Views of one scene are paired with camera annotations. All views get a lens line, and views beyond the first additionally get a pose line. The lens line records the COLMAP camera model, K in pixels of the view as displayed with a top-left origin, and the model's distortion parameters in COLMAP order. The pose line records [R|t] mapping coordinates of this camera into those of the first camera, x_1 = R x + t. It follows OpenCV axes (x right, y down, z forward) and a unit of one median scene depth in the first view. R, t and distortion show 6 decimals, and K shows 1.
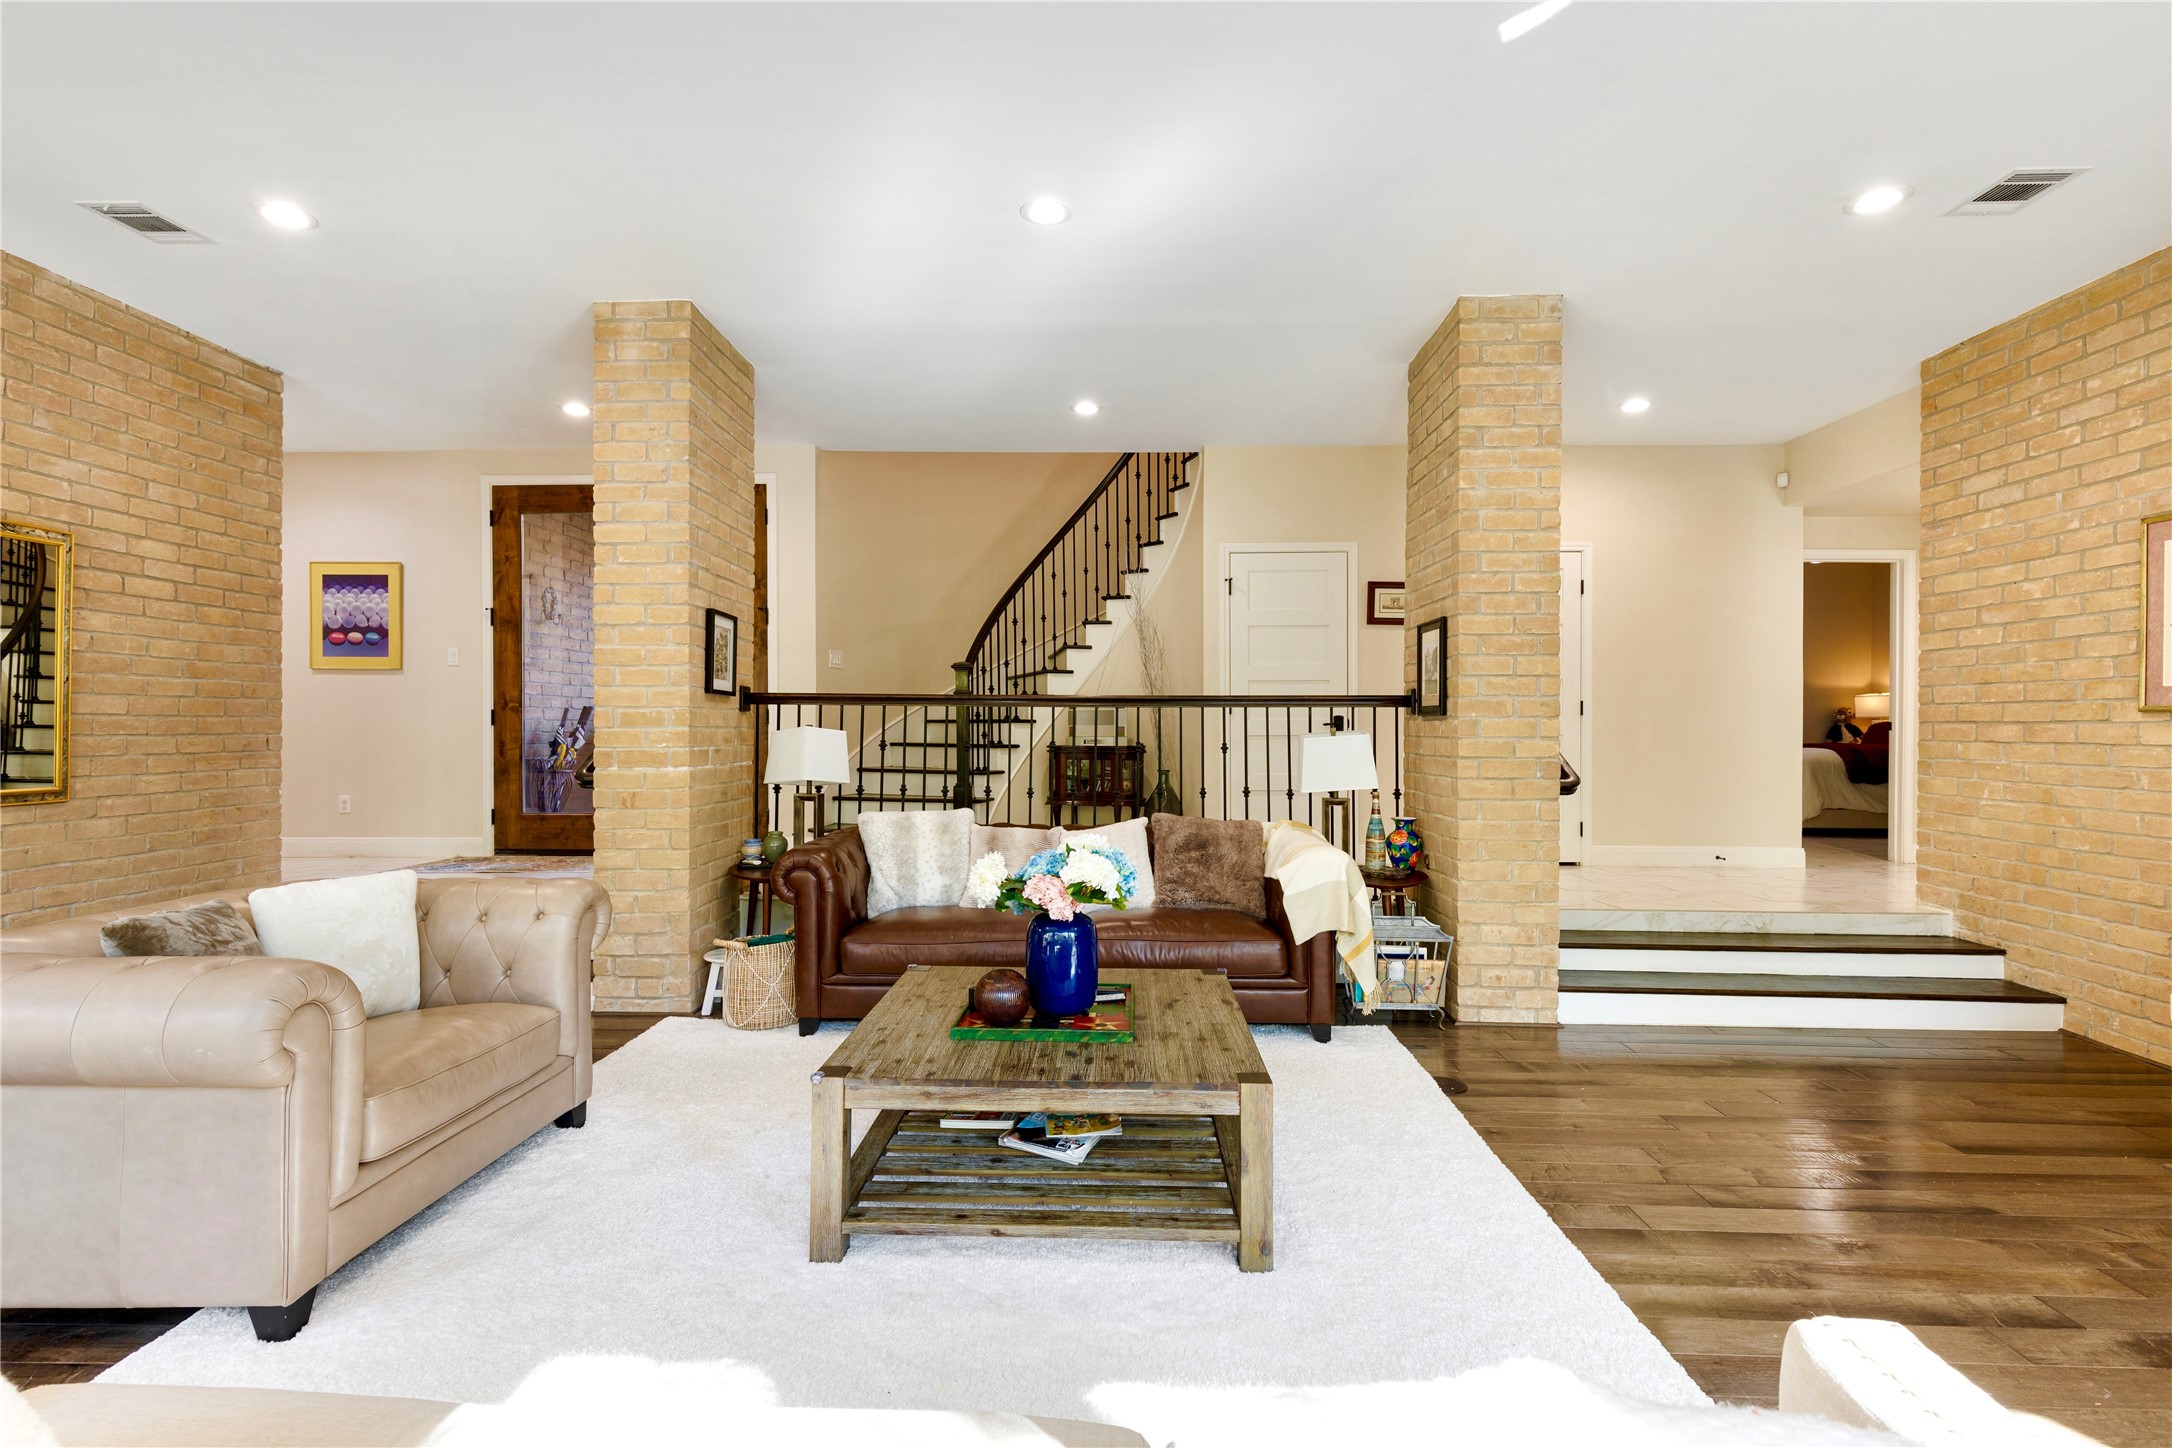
lens RADIAL K [[955.3, 0, 1092.5], [0, 955.3, 720.2], [0, 0, 1]] dist [0.000300, 0.000103]
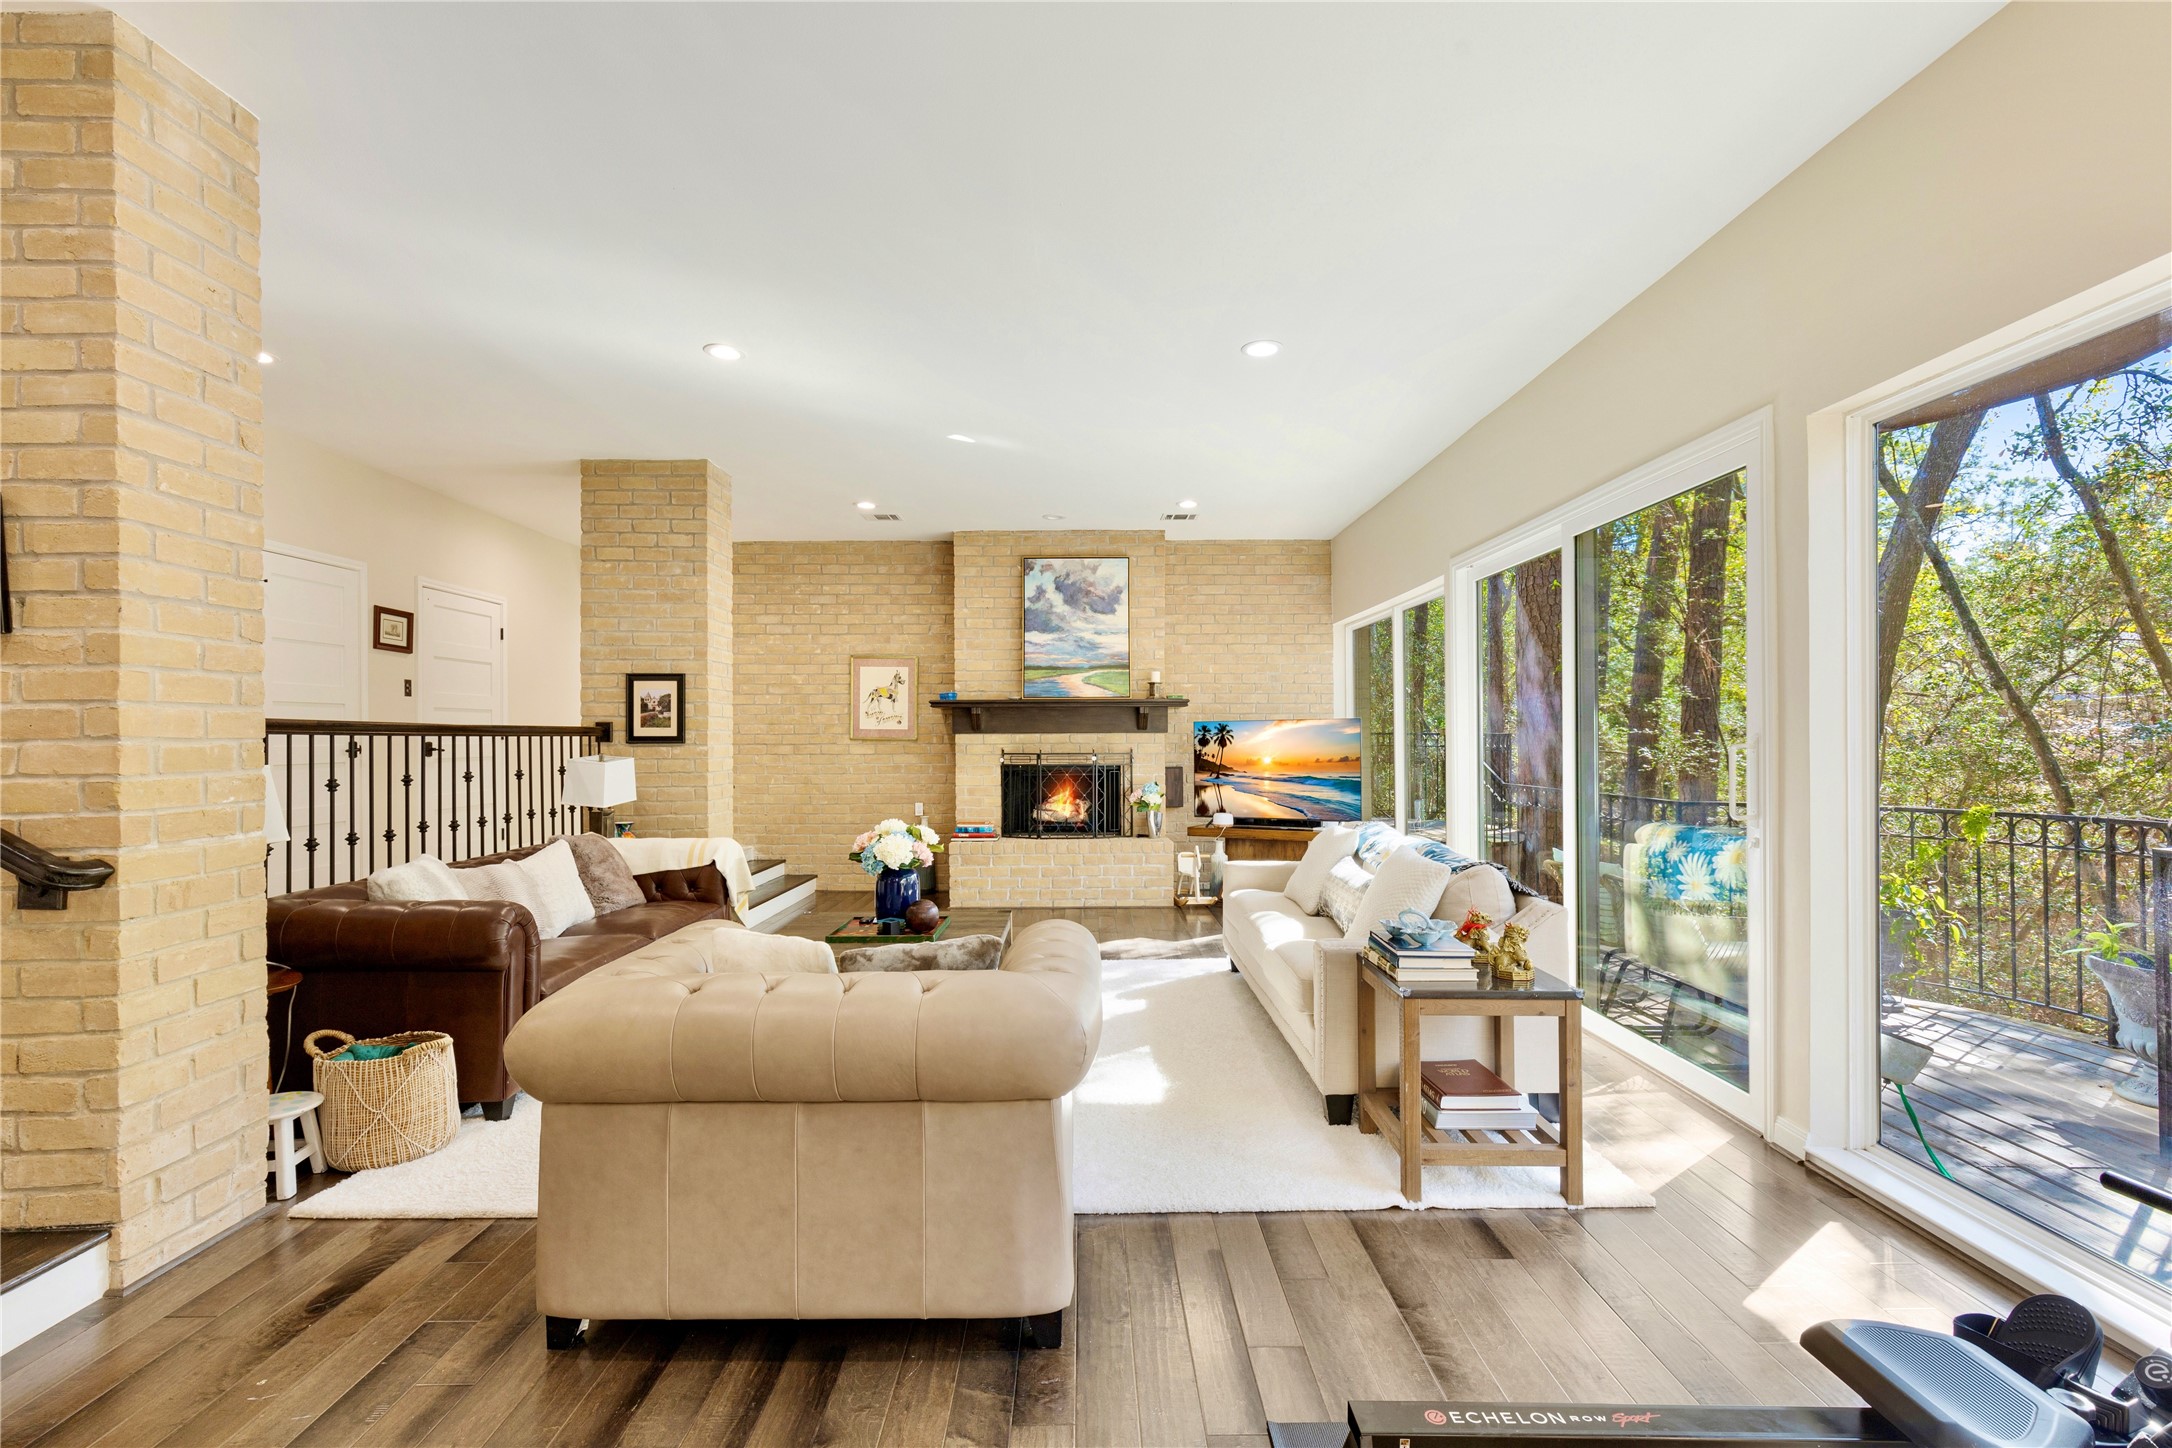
lens RADIAL K [[955.3, 0, 1090.1], [0, 955.3, 732.5], [0, 0, 1]] dist [0.000300, 0.000103]
pose [[-0.032248, 0.003619, 0.999473, -1.073811], [0.001366, 0.999993, -0.003576, -0.014798], [-0.999479, 0.001250, -0.032253, 0.444441]]
